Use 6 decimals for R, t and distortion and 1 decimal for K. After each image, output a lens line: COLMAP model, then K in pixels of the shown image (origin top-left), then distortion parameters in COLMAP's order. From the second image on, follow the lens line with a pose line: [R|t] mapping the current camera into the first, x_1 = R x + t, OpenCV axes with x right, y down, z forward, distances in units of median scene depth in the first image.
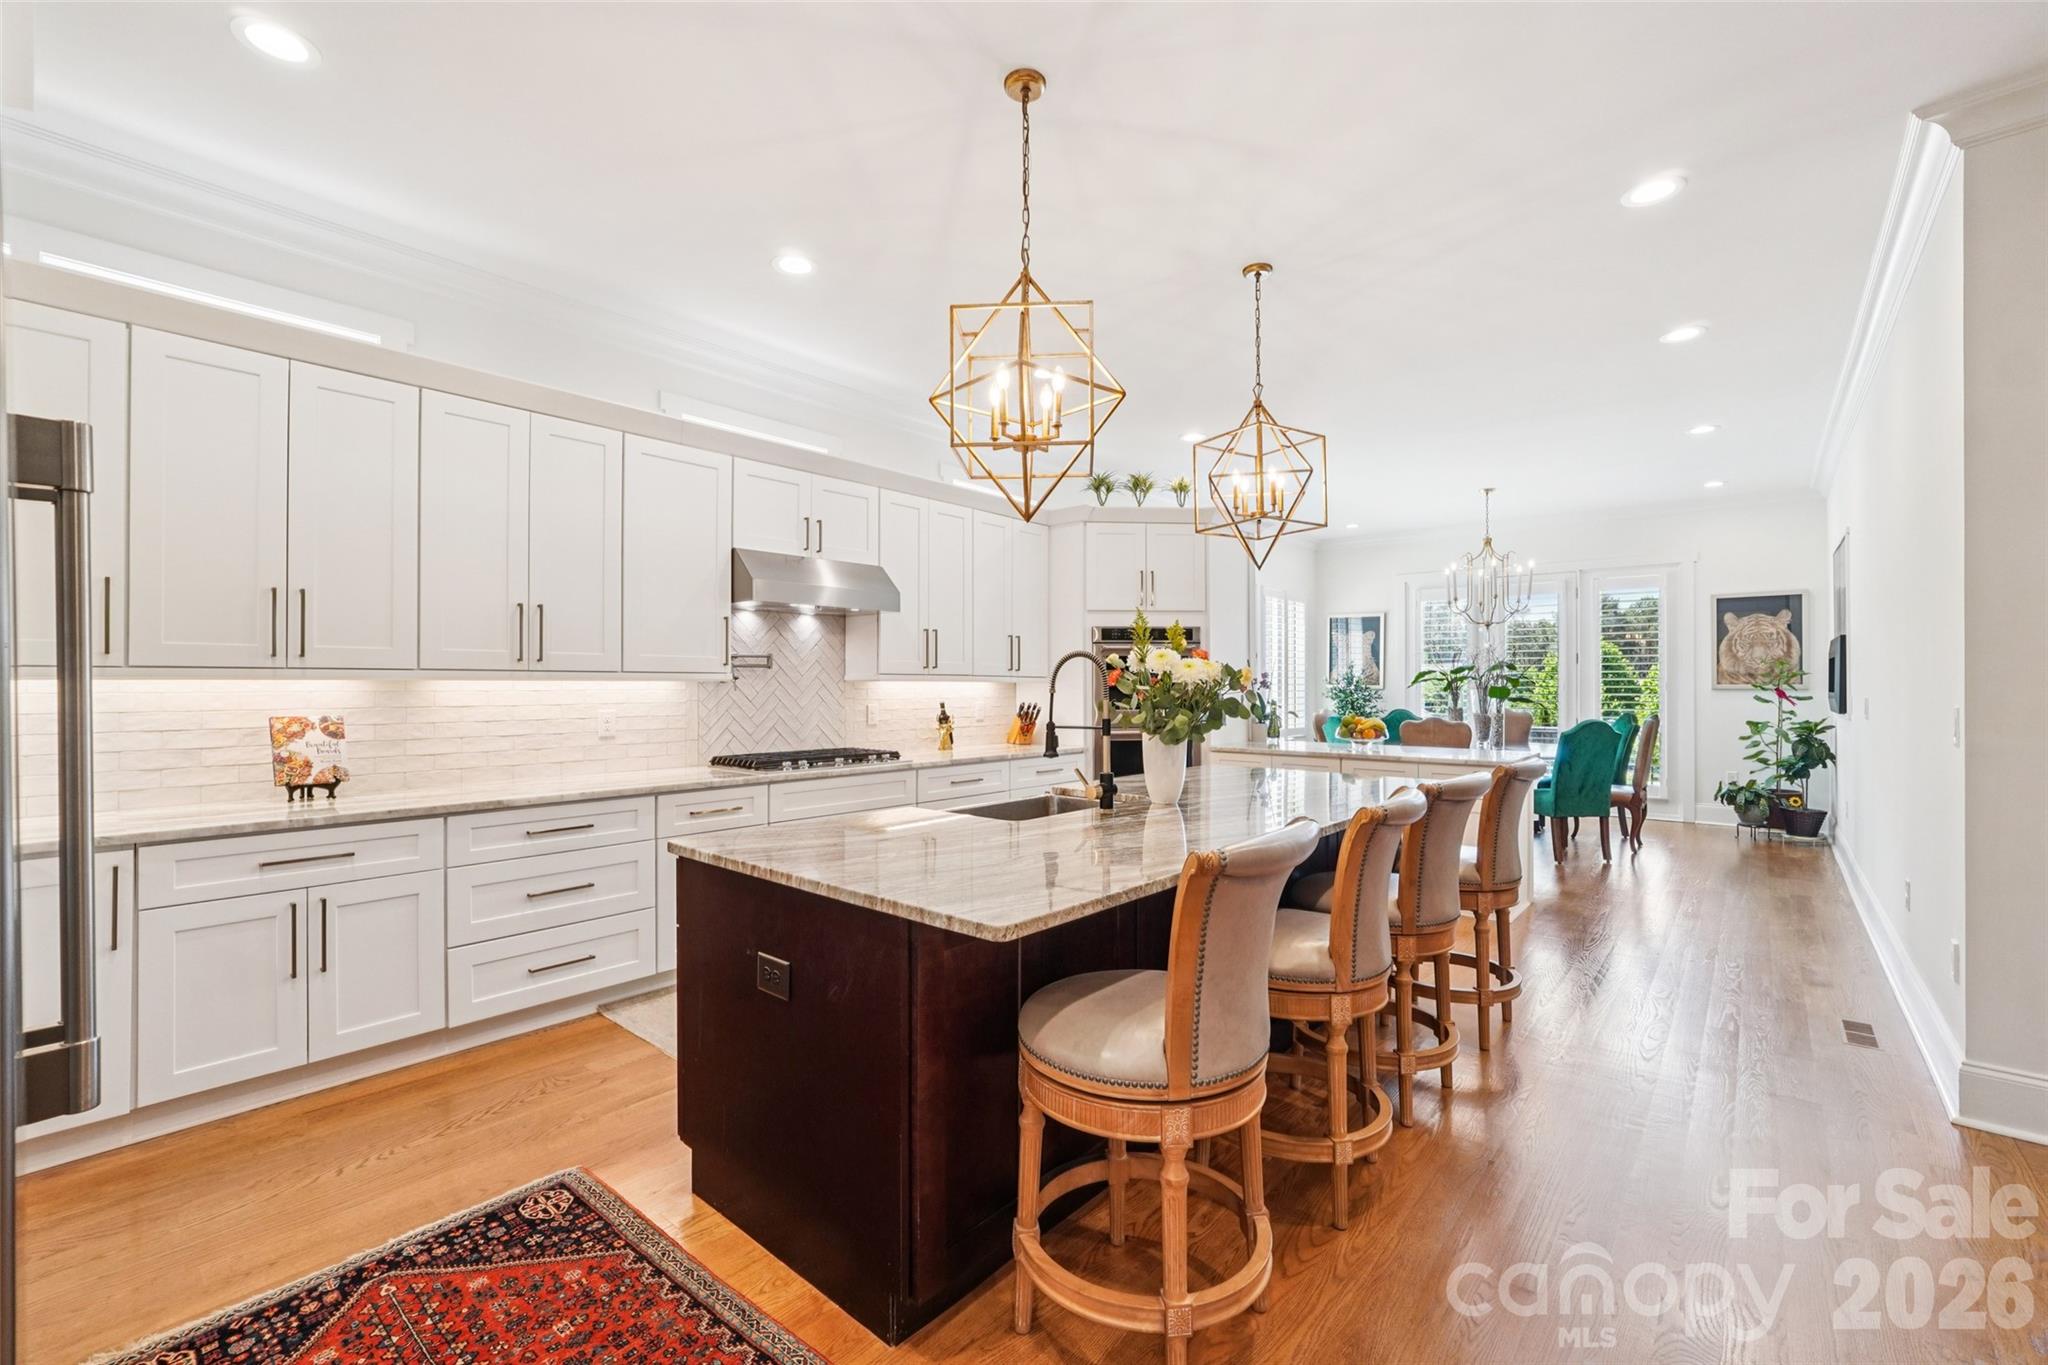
lens RADIAL K [[863.8, 0, 1025.5], [0, 863.8, 681.0], [0, 0, 1]] dist [-0.017144, 0.007369]
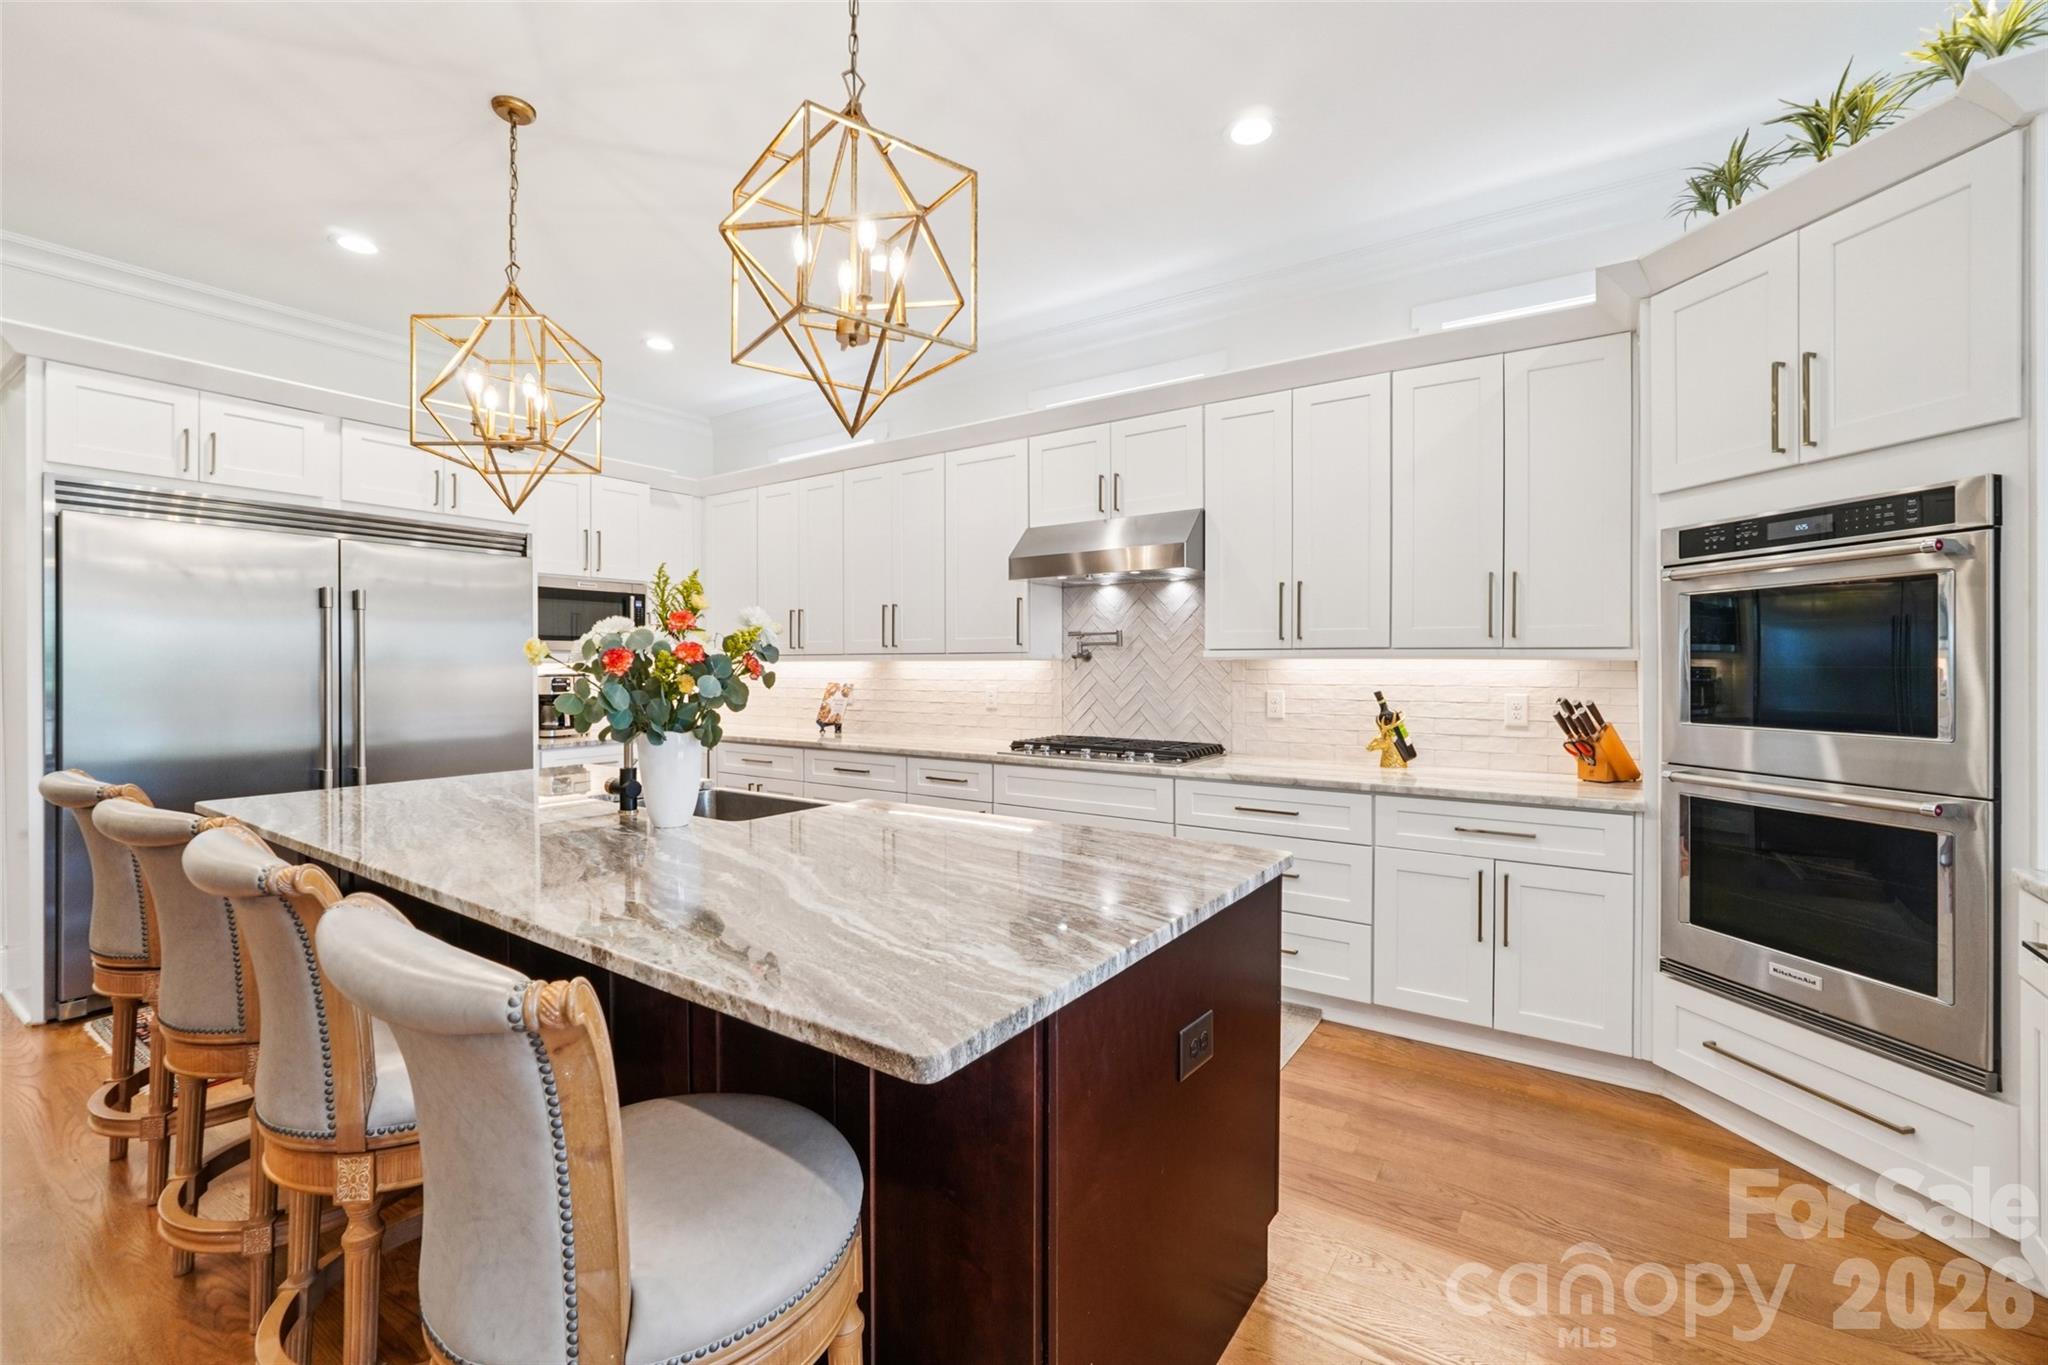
lens RADIAL K [[863.8, 0, 1024.0], [0, 863.8, 666.5], [0, 0, 1]] dist [-0.017144, 0.007369]
pose [[0.105533, 0.001812, -0.994414, 0.595500], [0.004383, 0.999988, 0.002287, 0.004291], [0.994406, -0.004600, 0.105524, 0.792356]]
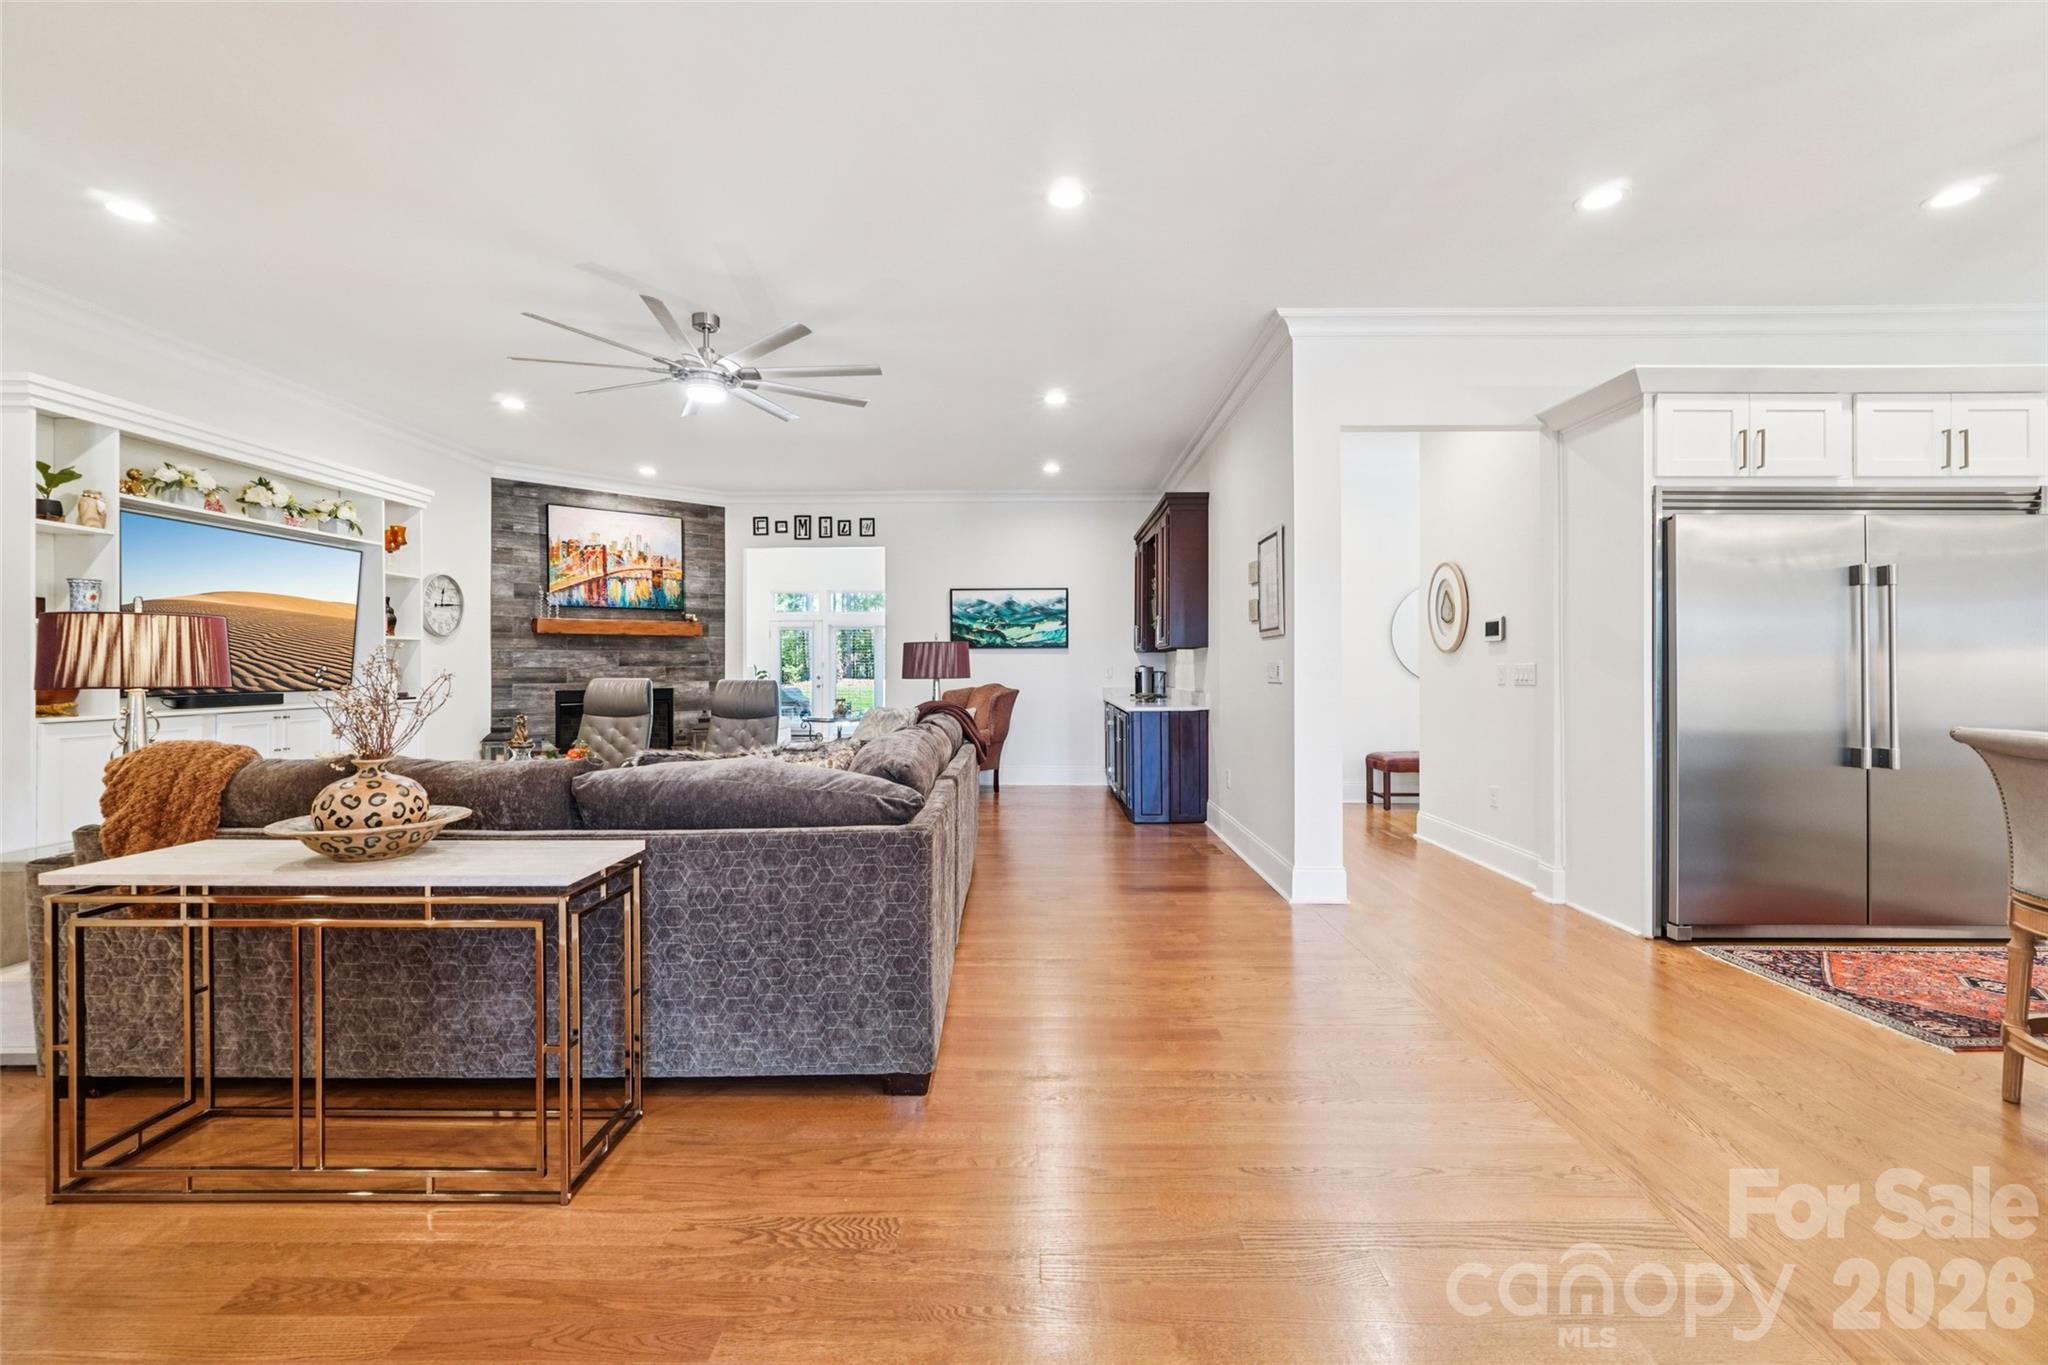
lens RADIAL K [[863.8, 0, 1020.5], [0, 863.8, 674.0], [0, 0, 1]] dist [-0.017144, 0.007369]
pose [[-0.769502, 0.006118, -0.638615, 0.837052], [0.005647, 0.999980, 0.002776, 0.023799], [0.638620, -0.001470, -0.769521, 0.344041]]
